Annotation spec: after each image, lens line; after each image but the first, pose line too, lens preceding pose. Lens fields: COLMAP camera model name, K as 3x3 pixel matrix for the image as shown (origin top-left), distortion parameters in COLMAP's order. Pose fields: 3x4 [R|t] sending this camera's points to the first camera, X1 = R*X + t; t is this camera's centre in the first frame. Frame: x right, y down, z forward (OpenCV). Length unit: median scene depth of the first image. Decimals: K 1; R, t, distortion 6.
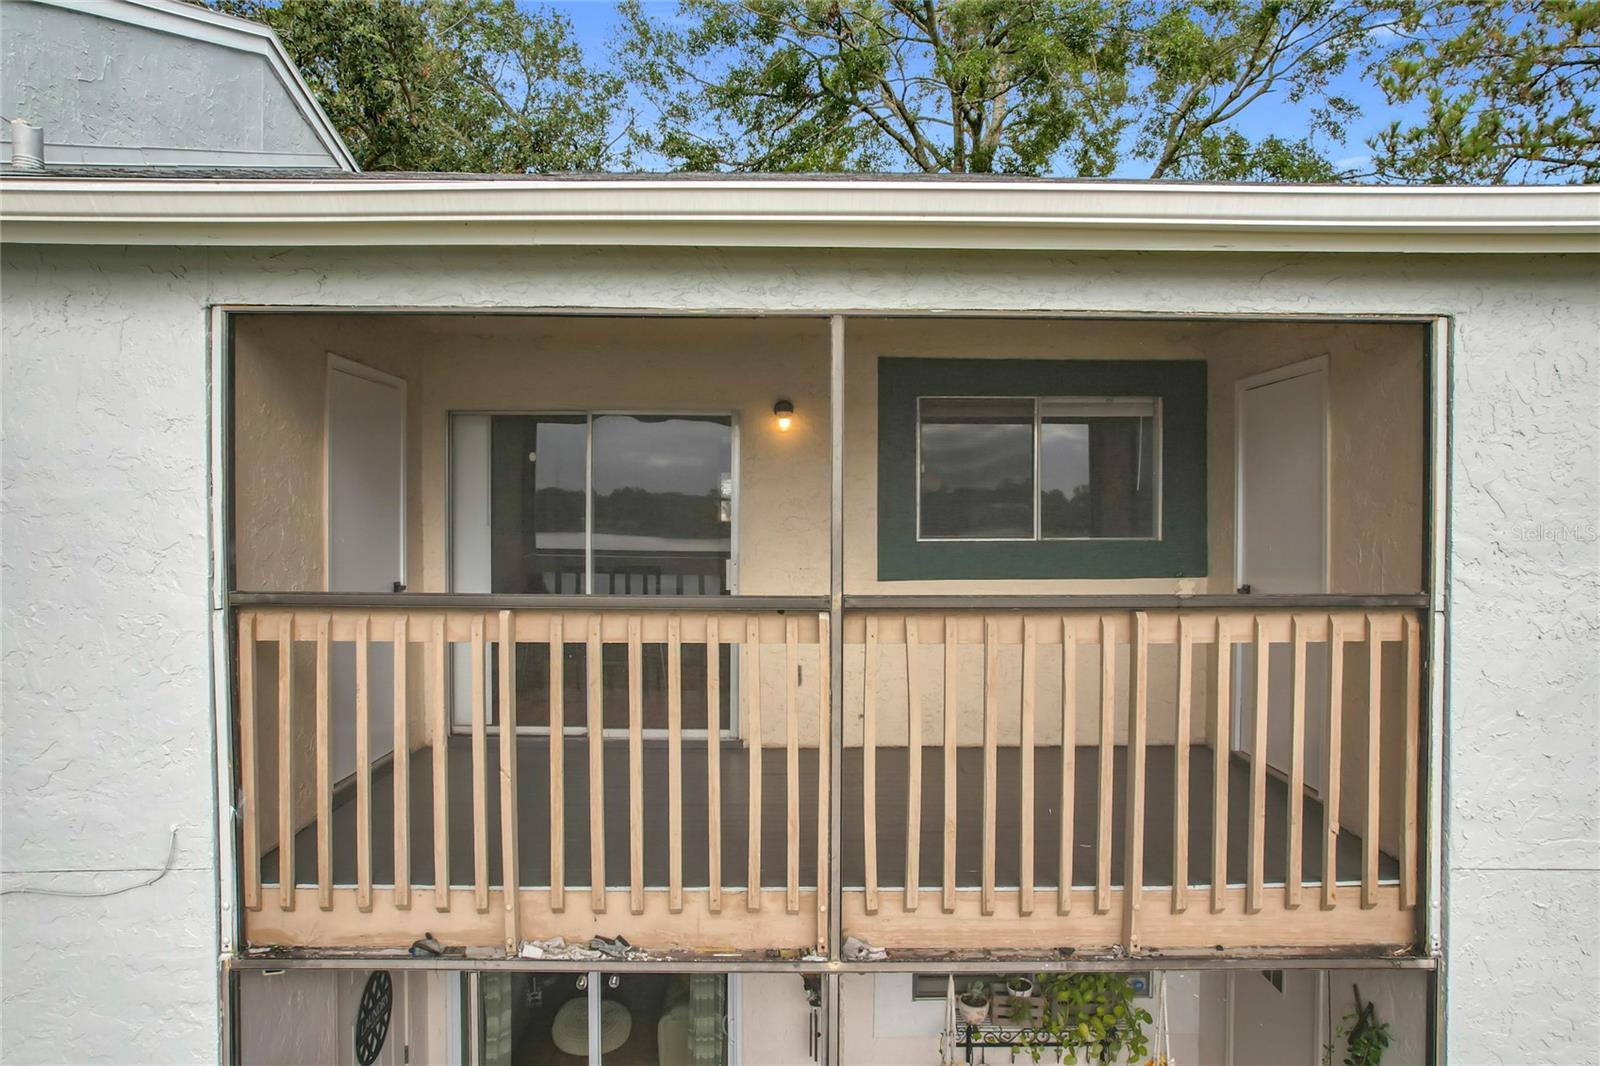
lens RADIAL K [[1054.8, 0, 807.6], [0, 1054.8, 537.4], [0, 0, 1]] dist [-0.064171, 0.024866]
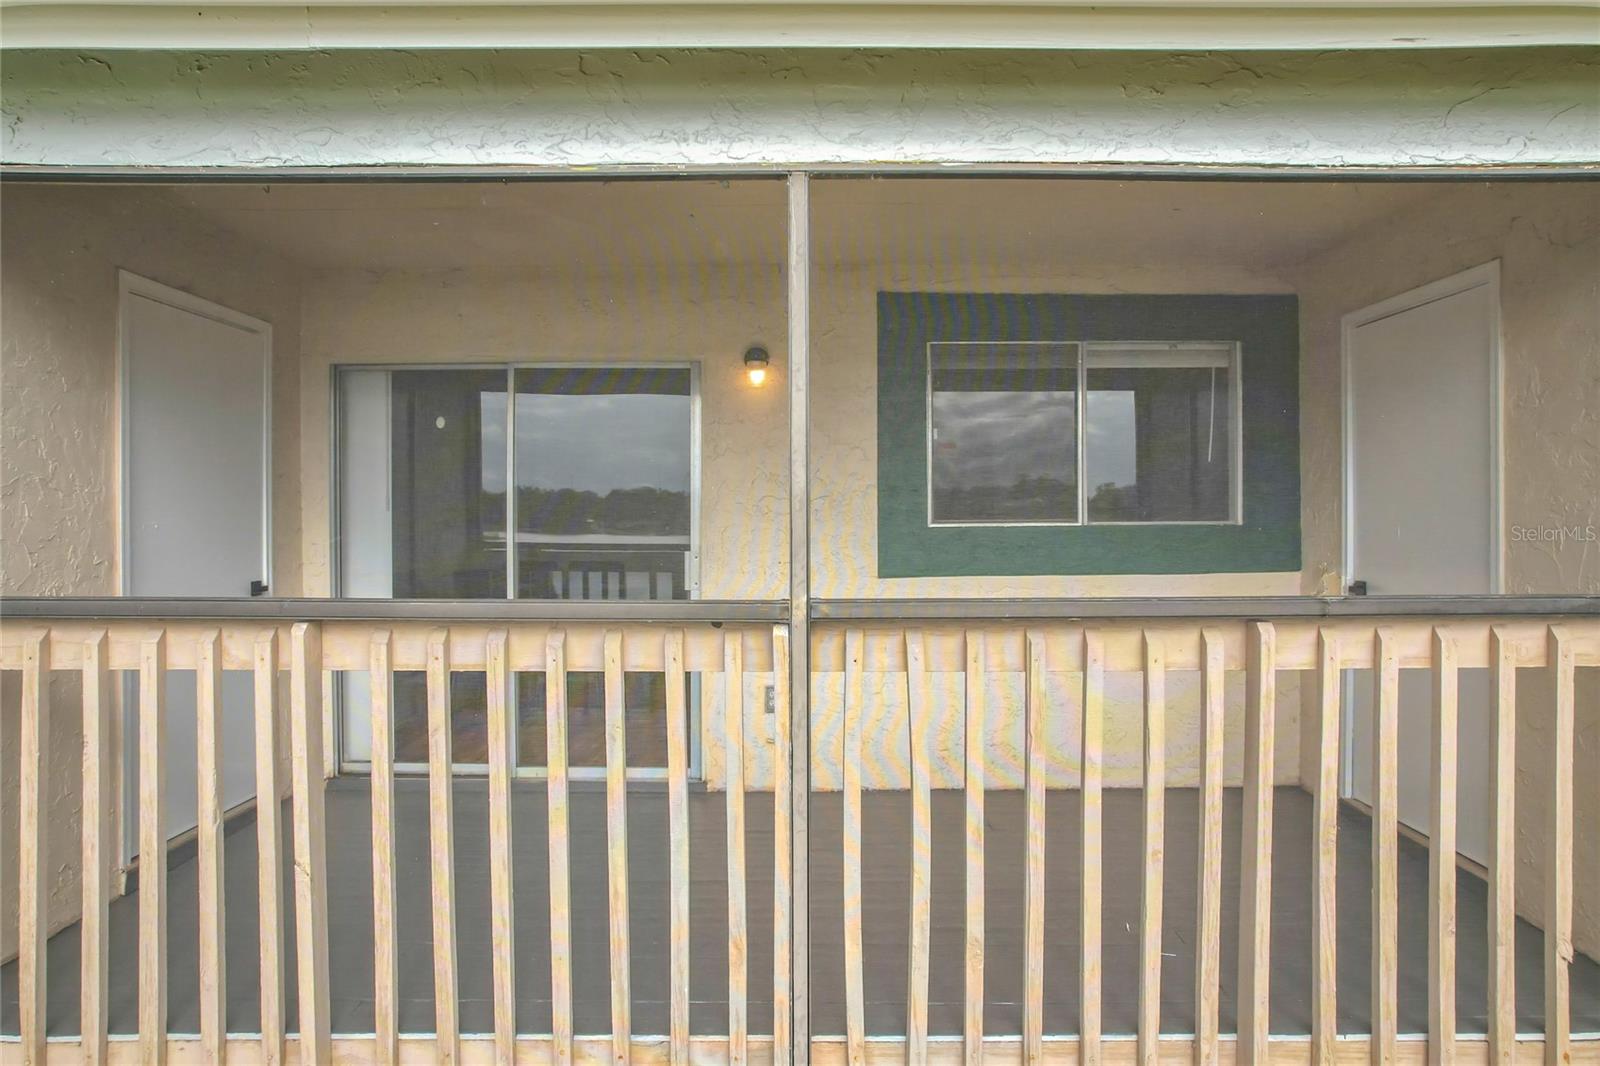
lens RADIAL K [[1031.3, 0, 800.0], [0, 1031.3, 533.0], [0, 0, 1]] dist [-0.069518, 0.066206]
pose [[0.999609, -0.004943, -0.027504, 0.043784], [0.004832, 0.999980, -0.004080, 0.015780], [0.027523, 0.003945, 0.999613, 0.343741]]
